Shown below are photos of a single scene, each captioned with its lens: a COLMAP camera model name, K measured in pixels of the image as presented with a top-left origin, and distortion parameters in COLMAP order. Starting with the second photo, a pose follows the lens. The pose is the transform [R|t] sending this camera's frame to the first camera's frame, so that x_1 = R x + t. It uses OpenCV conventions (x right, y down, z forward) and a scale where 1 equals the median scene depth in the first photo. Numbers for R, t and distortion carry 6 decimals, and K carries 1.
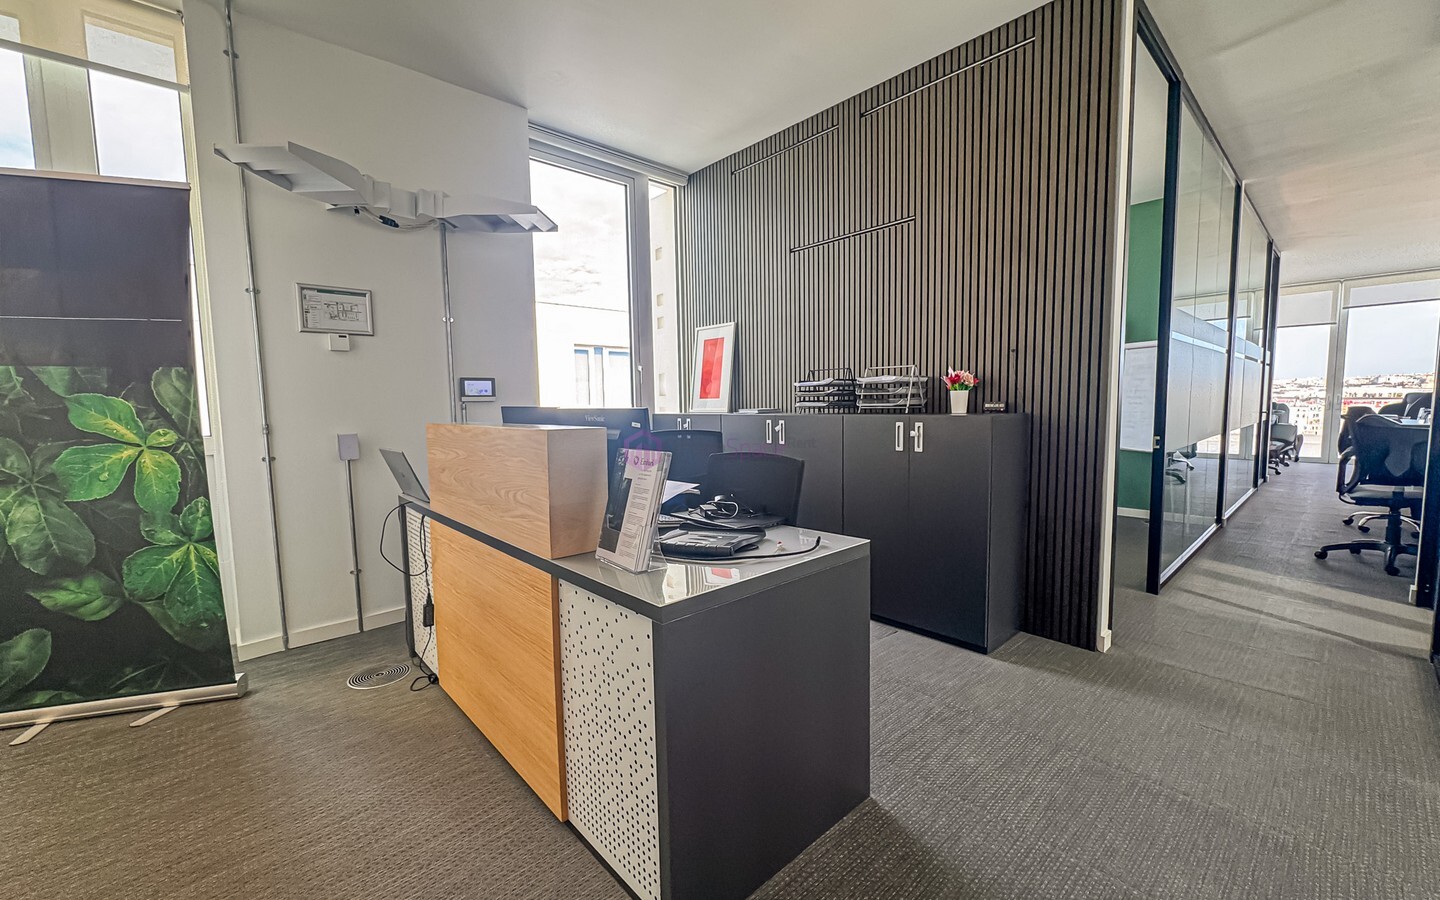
lens RADIAL K [[574.1, 0, 728.3], [0, 574.1, 451.2], [0, 0, 1]] dist [-0.001737, -0.000356]
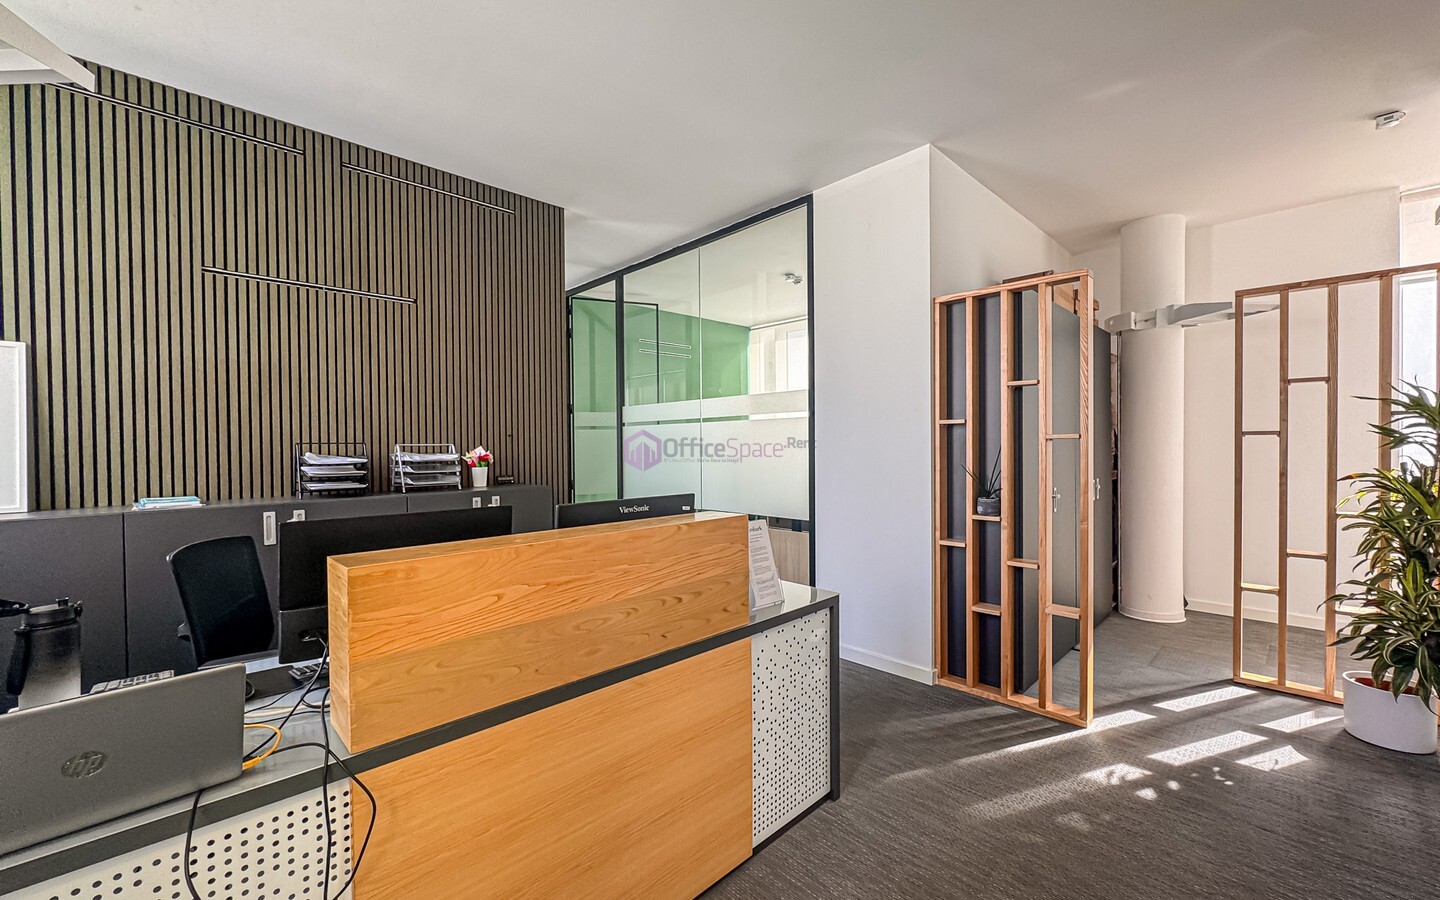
lens RADIAL K [[574.1, 0, 721.6], [0, 574.1, 448.7], [0, 0, 1]] dist [-0.001737, -0.000356]
pose [[-0.030365, 0.010460, 0.999484, -1.231315], [0.096423, 0.995312, -0.007487, -0.138470], [-0.994877, 0.096146, -0.031232, 0.867448]]
